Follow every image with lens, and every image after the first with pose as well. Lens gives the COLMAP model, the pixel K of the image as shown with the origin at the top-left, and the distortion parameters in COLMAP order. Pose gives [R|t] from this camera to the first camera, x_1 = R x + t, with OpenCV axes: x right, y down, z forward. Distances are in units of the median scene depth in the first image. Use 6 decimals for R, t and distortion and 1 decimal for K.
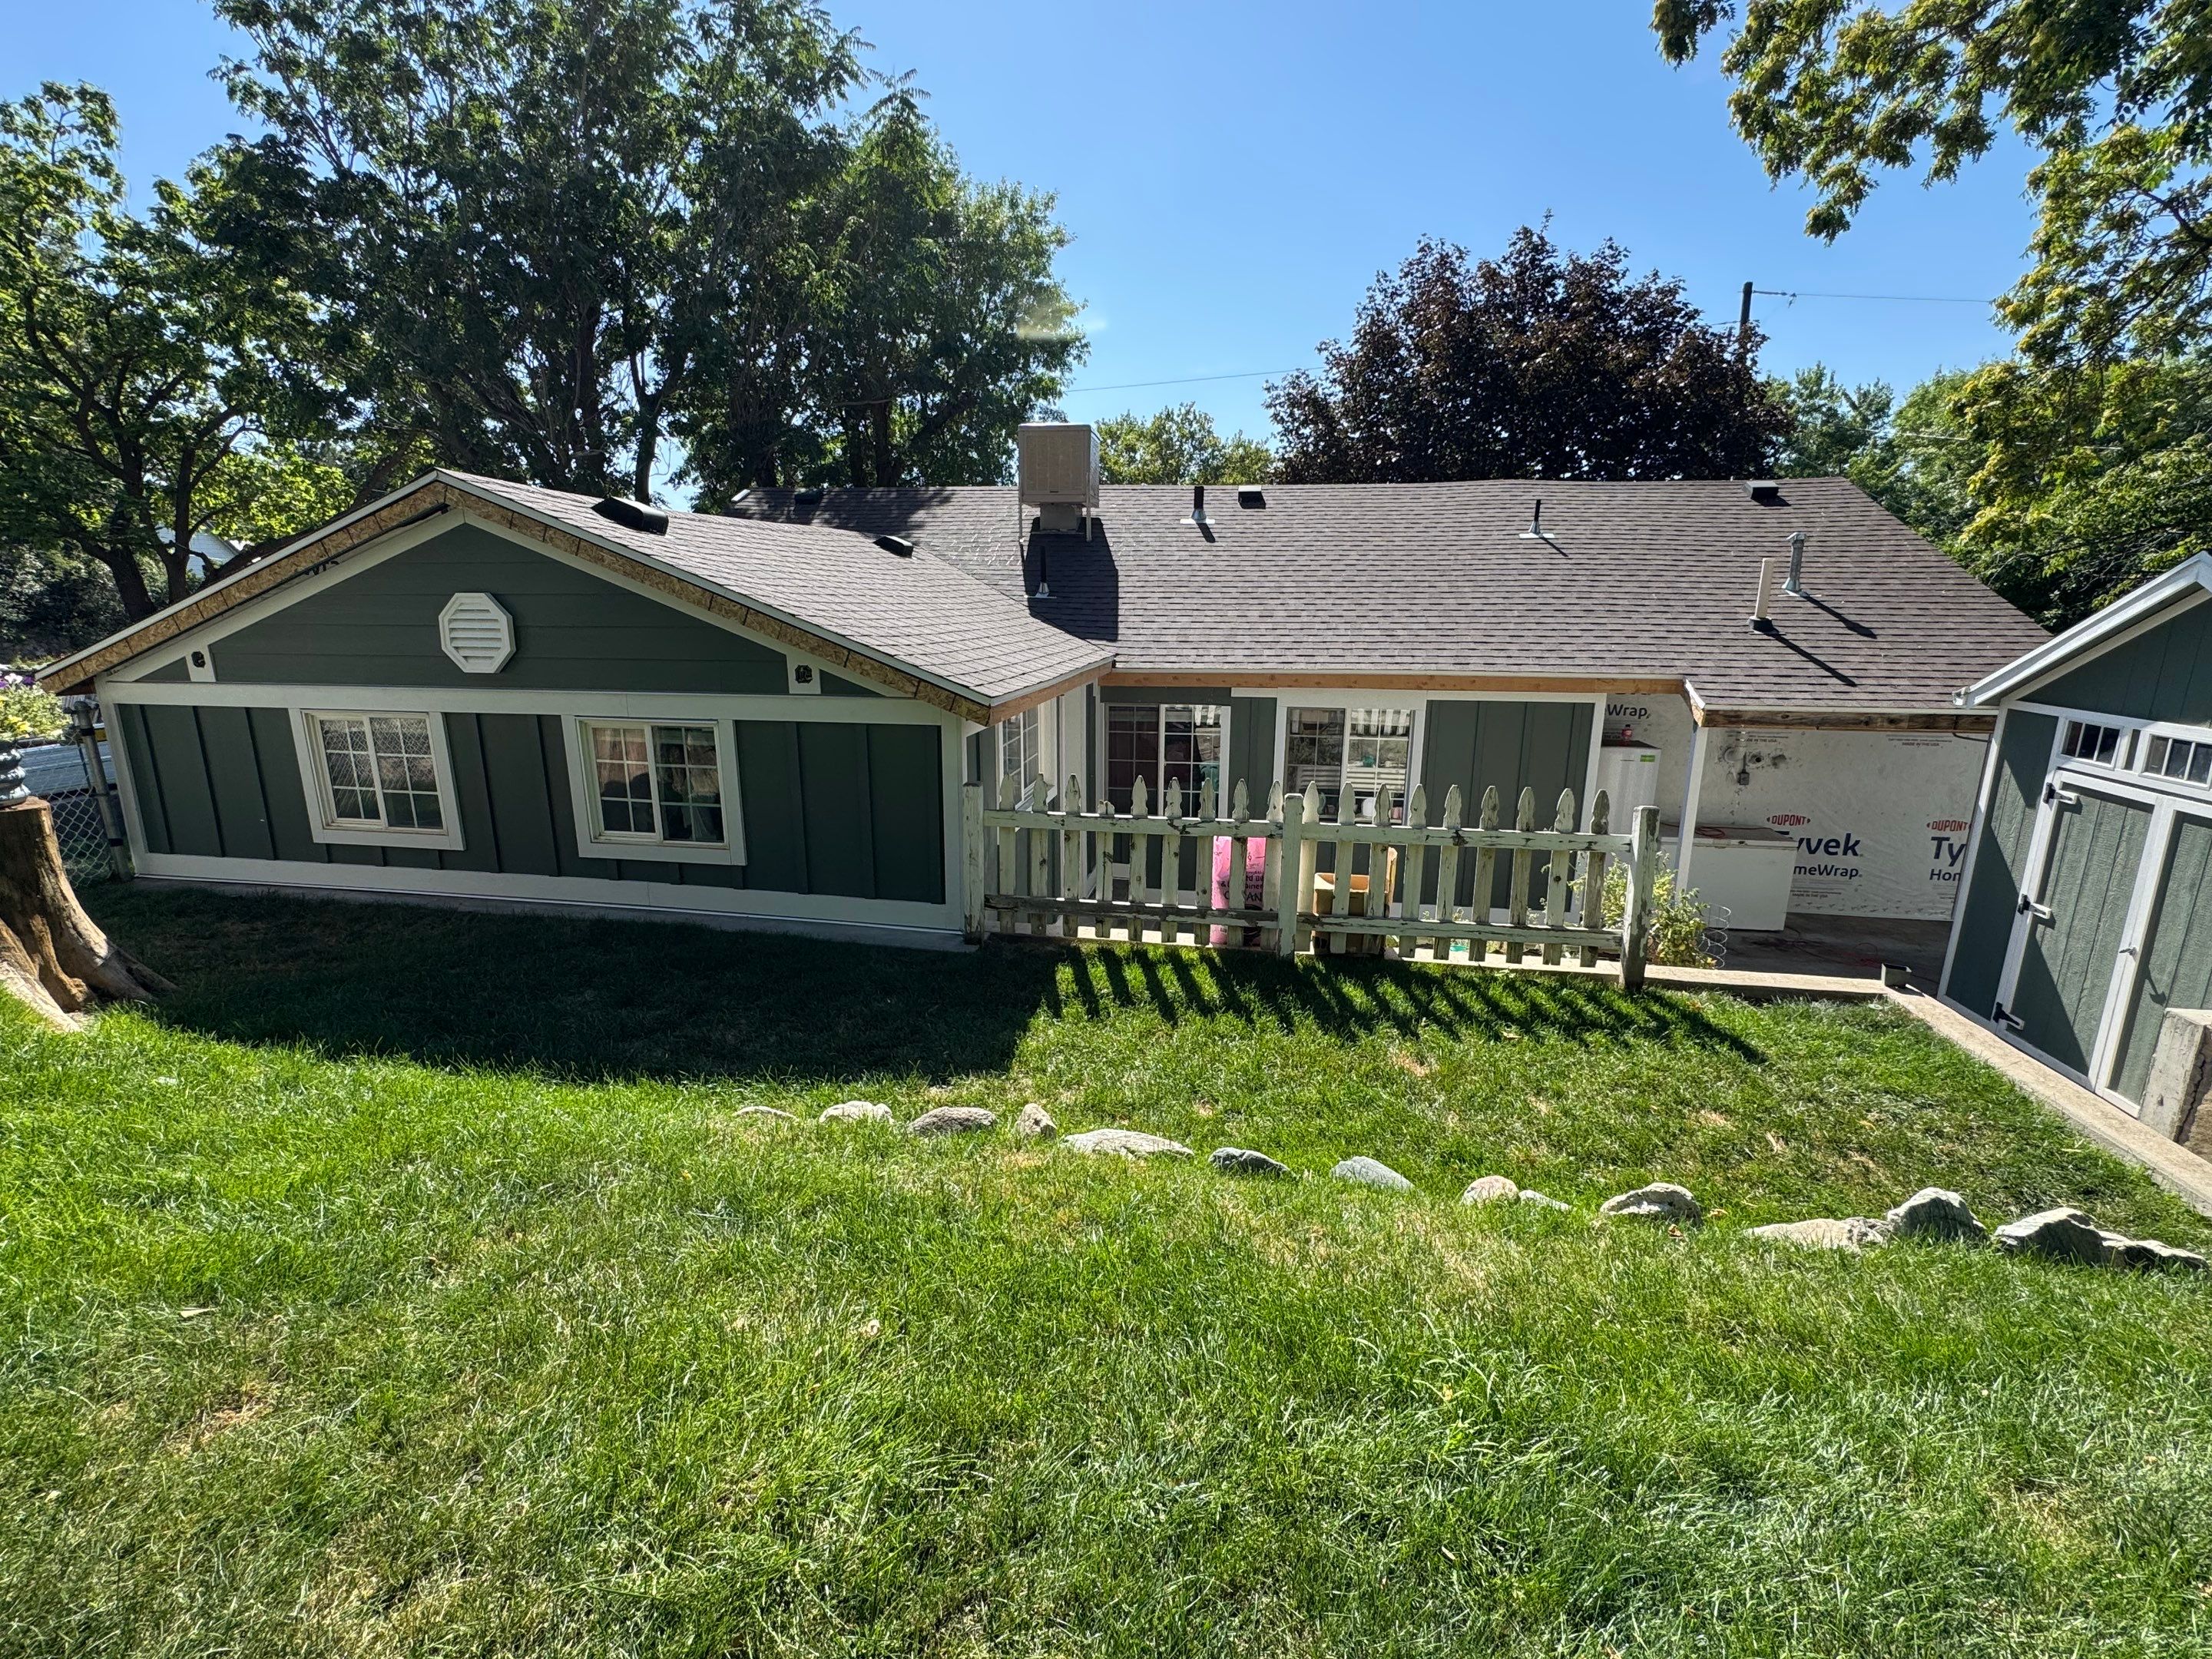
lens RADIAL K [[971.4, 0, 1095.6], [0, 971.4, 831.4], [0, 0, 1]] dist [-0.004498, 0.001145]
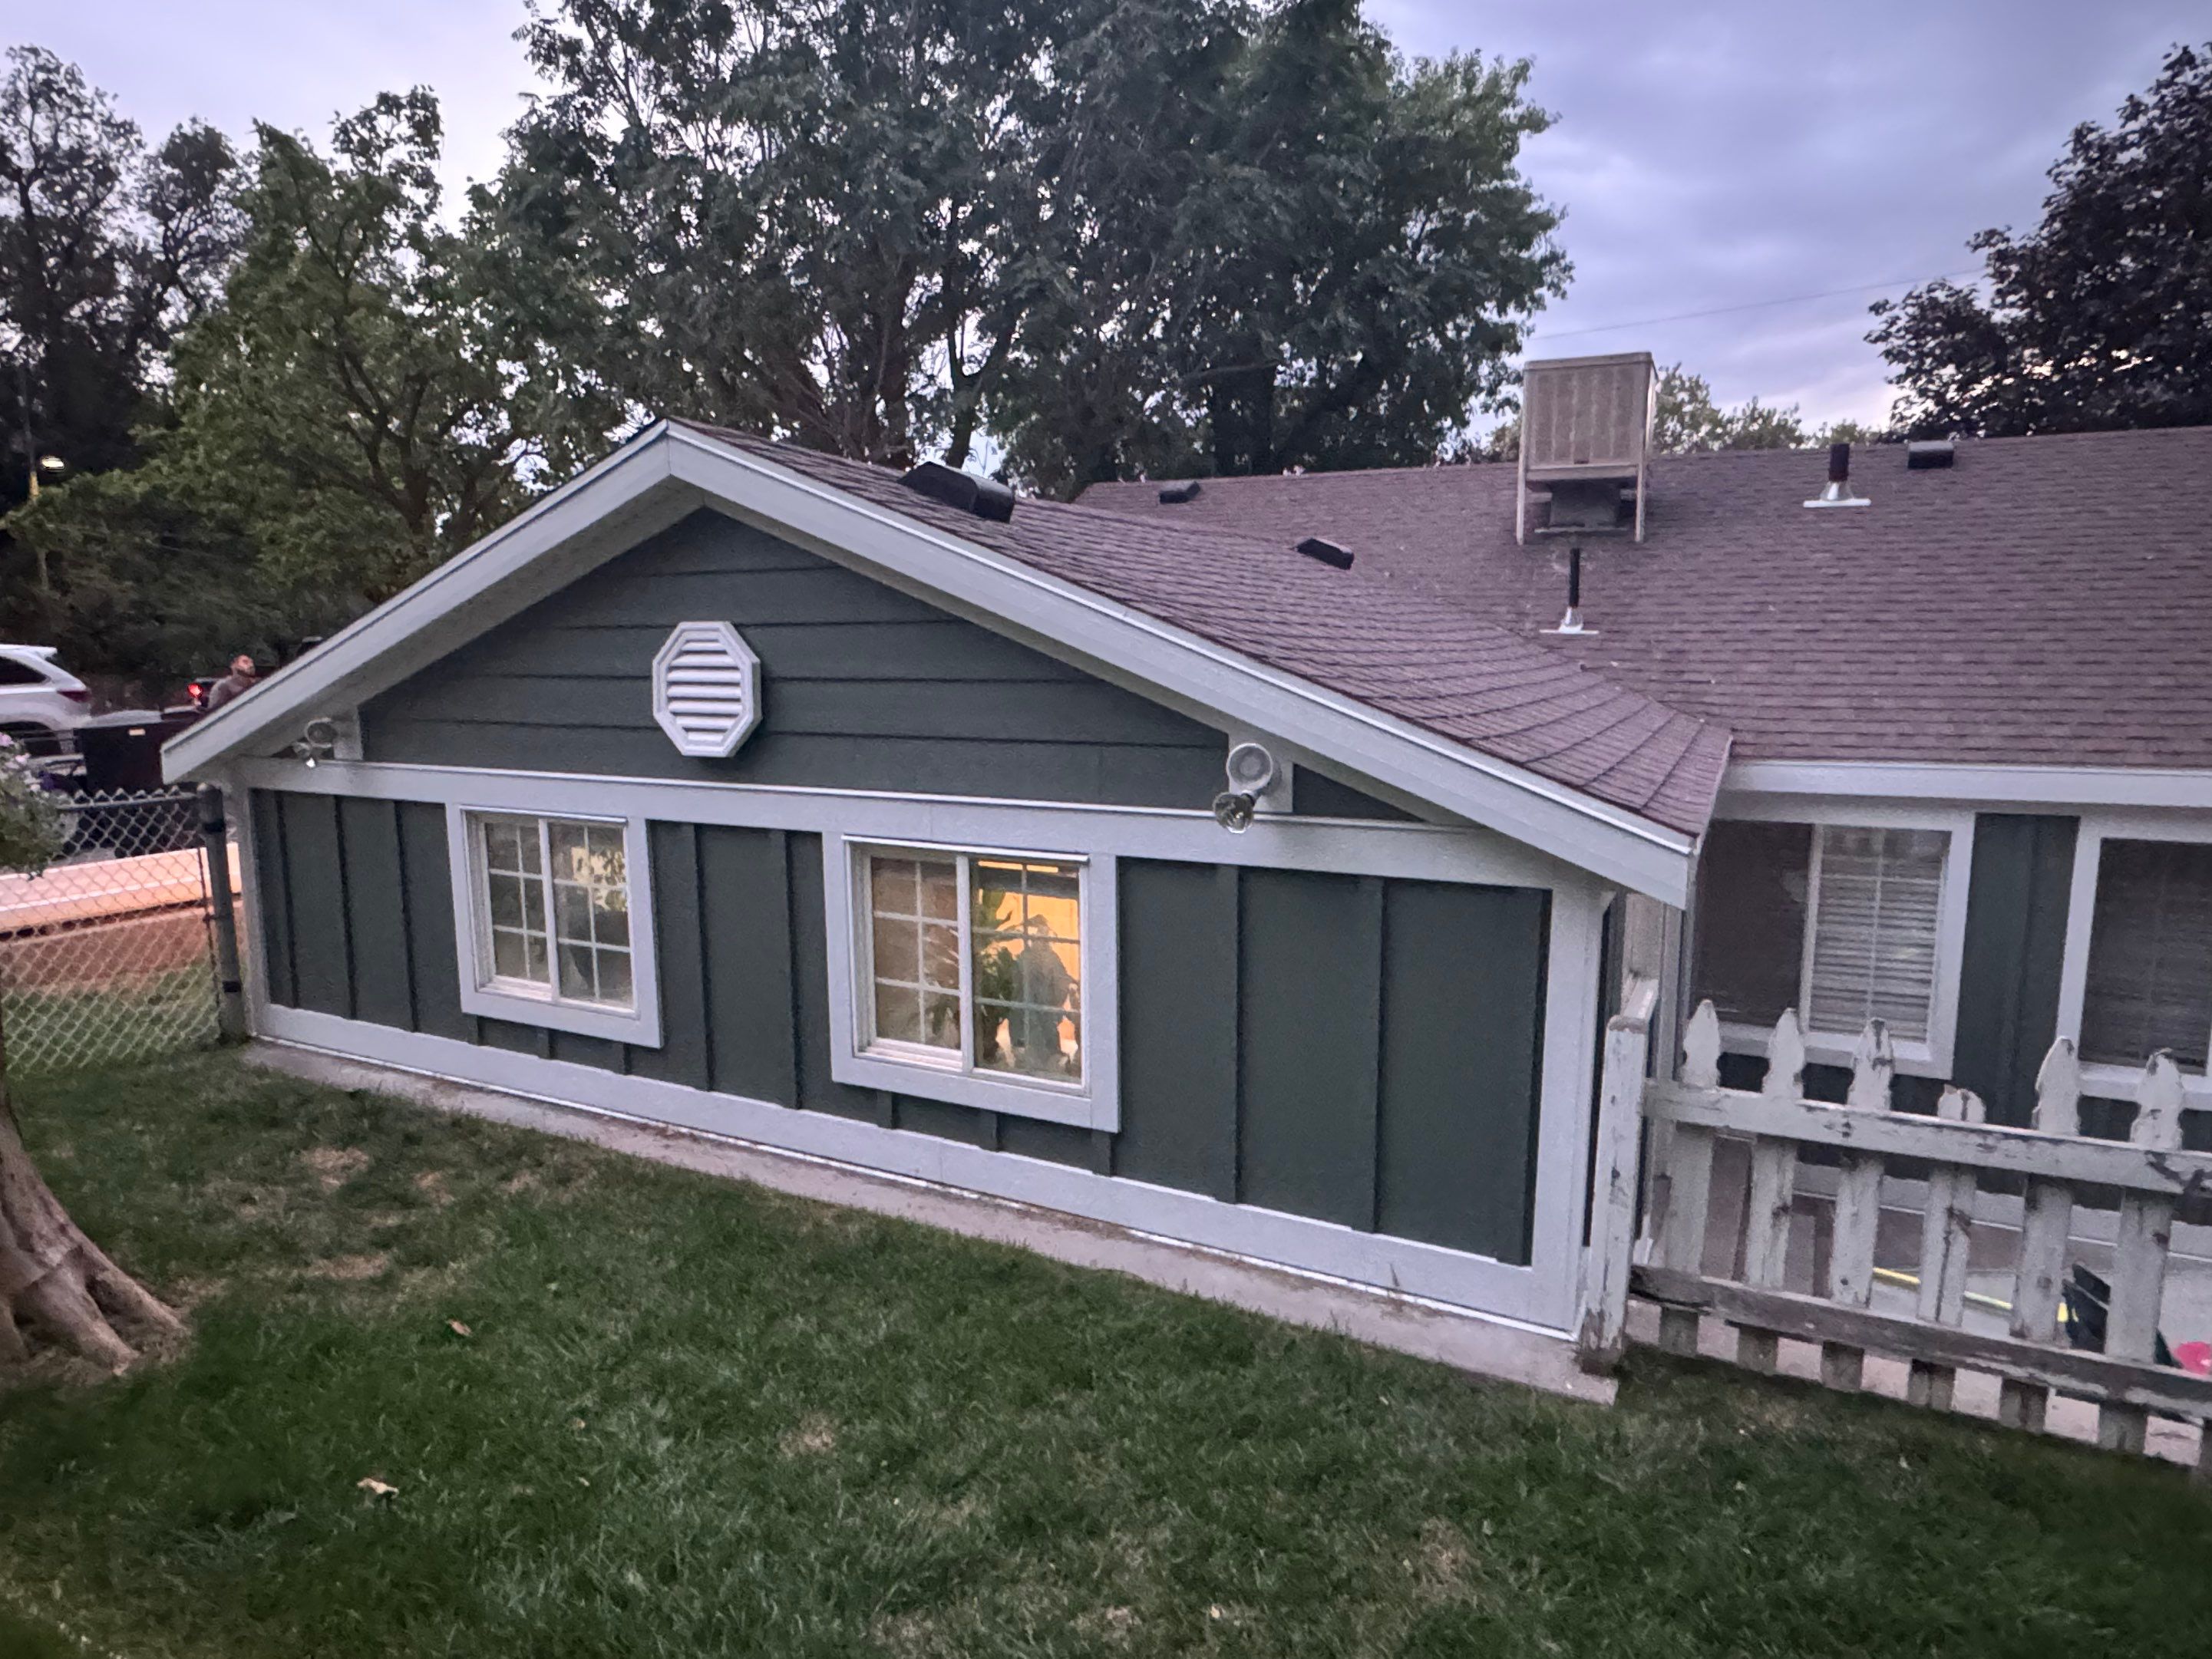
lens RADIAL K [[1302.5, 0, 1095.7], [0, 1302.5, 844.2], [0, 0, 1]] dist [0.001589, 0.001145]
pose [[0.954540, 0.037820, -0.295675, -0.066220], [-0.062118, 0.995380, -0.073219, -0.025444], [0.291540, 0.088257, 0.952478, 0.123108]]
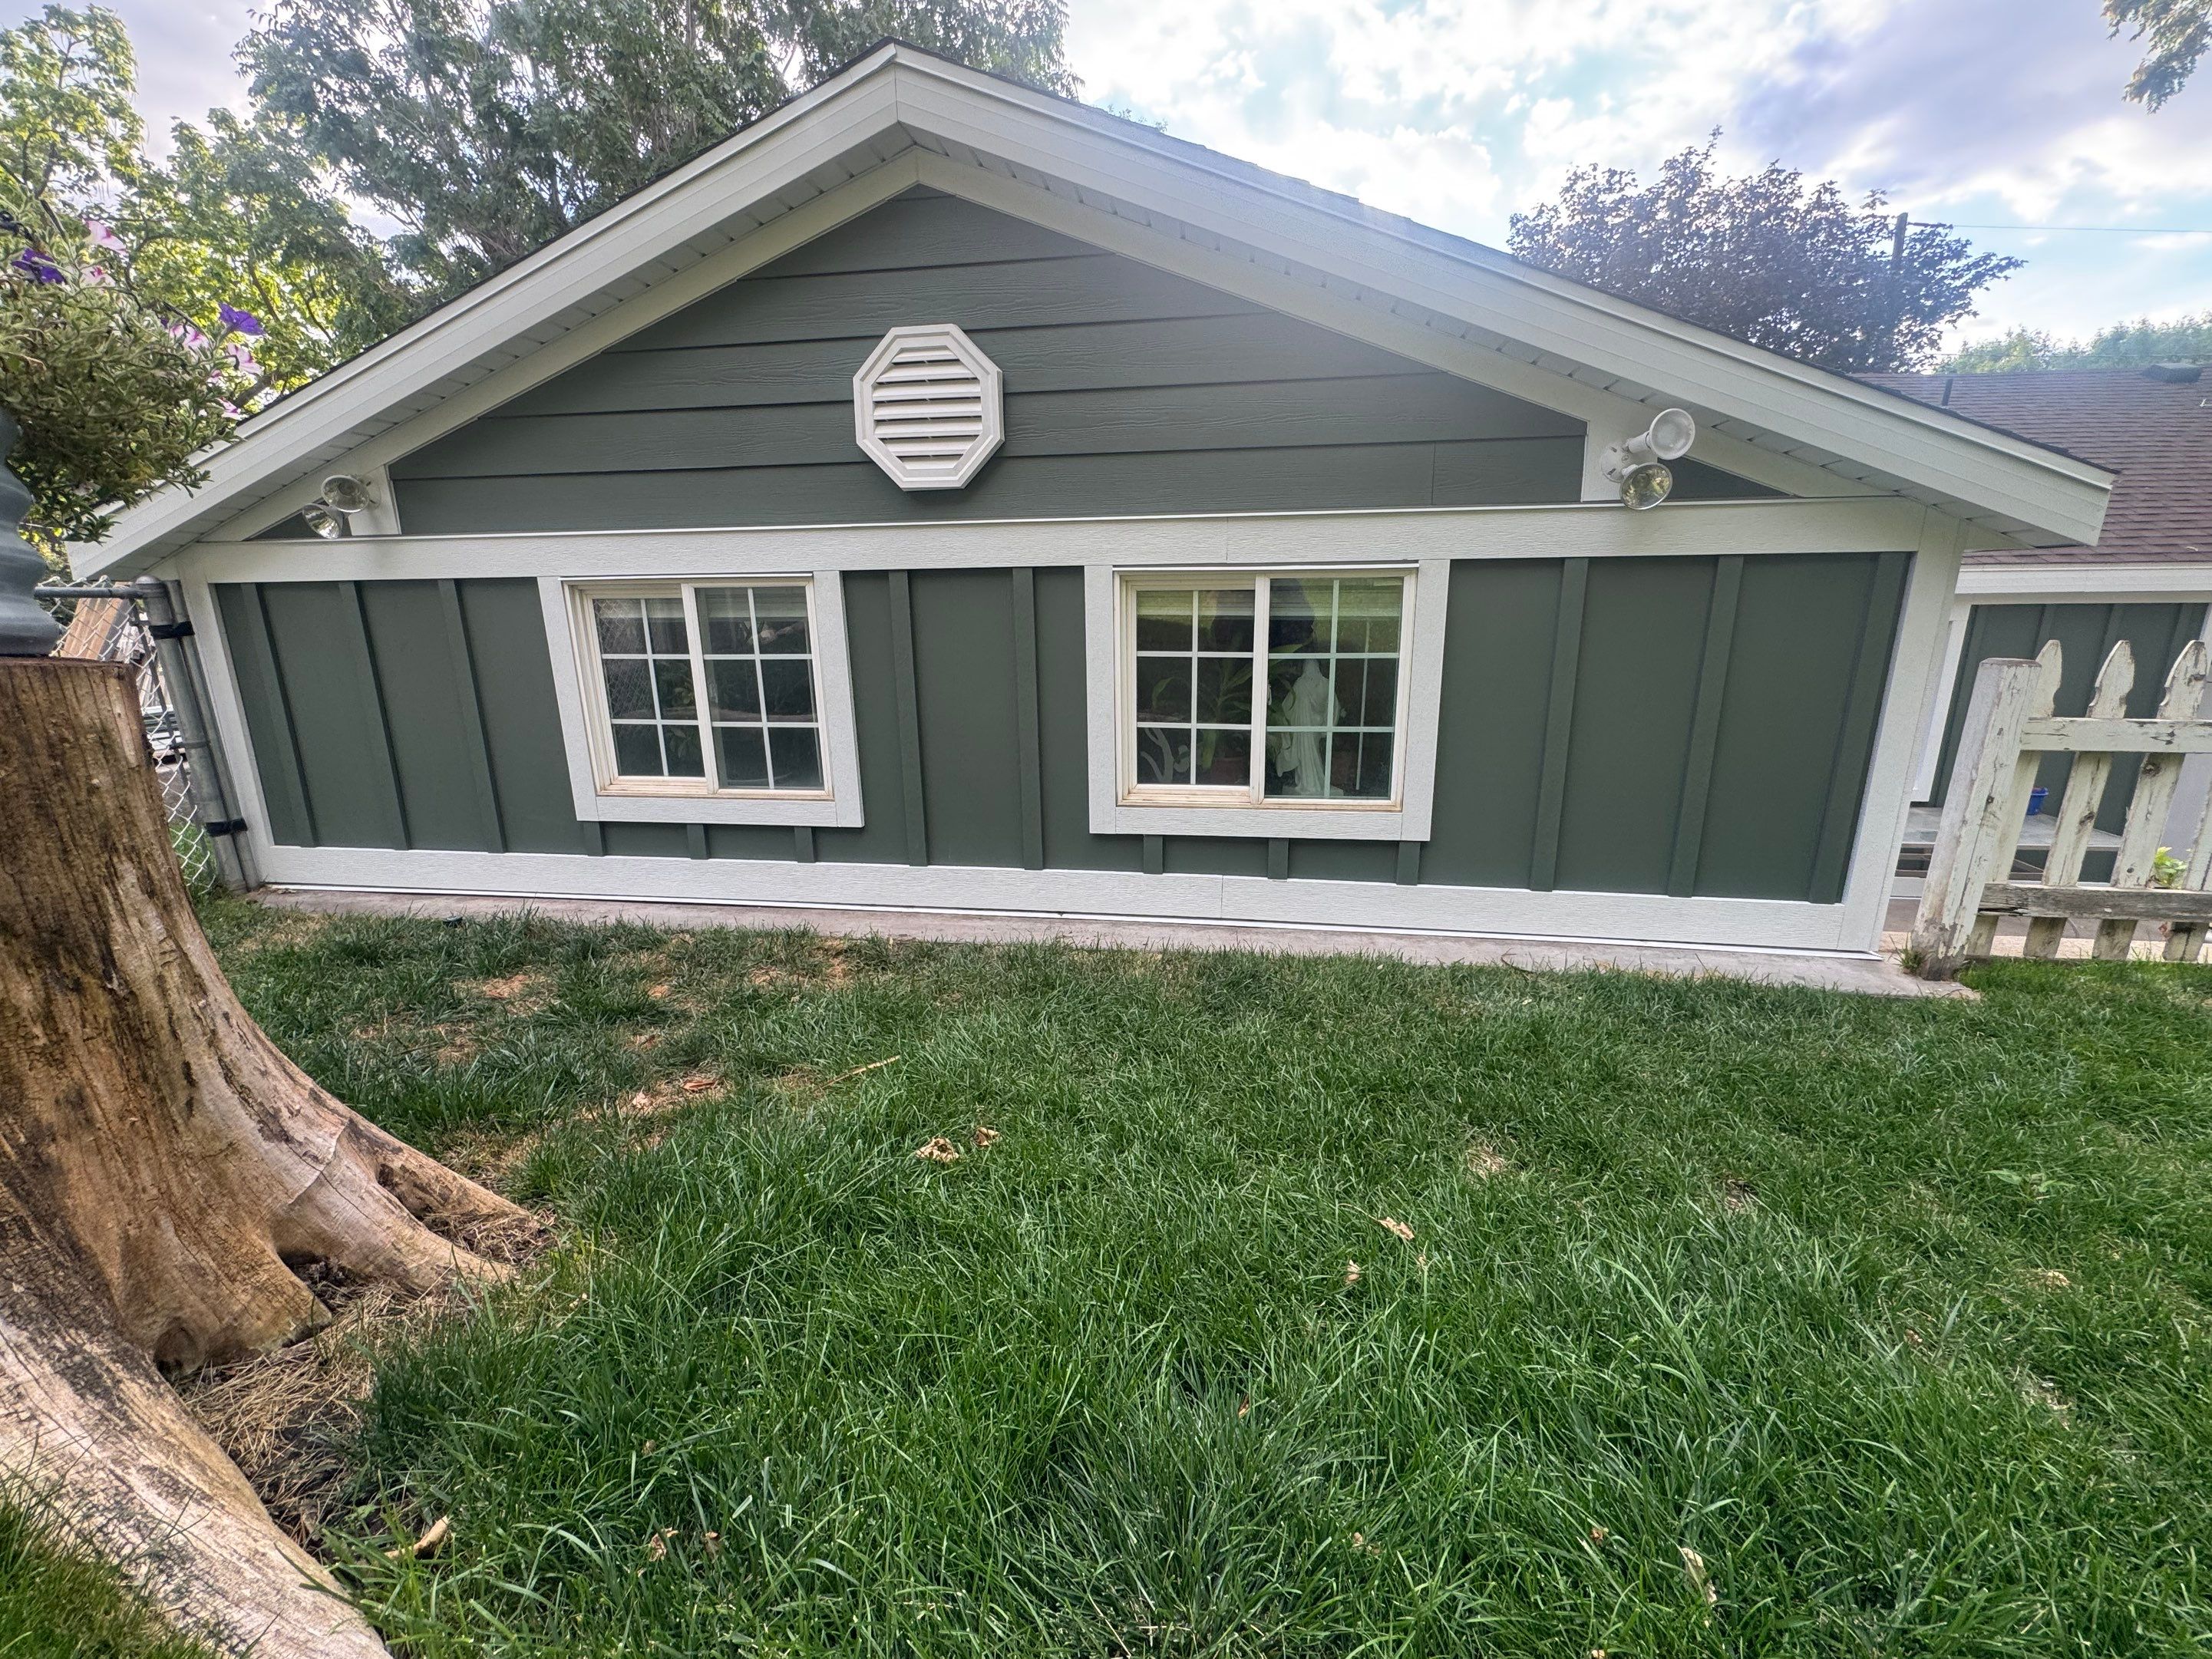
lens RADIAL K [[889.8, 0, 1093.6], [0, 889.8, 828.2], [0, 0, 1]] dist [0.003921, -0.000964]
pose [[0.999508, -0.022358, 0.022005, -0.215275], [0.022008, 0.999629, 0.016044, 0.006453], [-0.022355, -0.015551, 0.999629, 0.195676]]
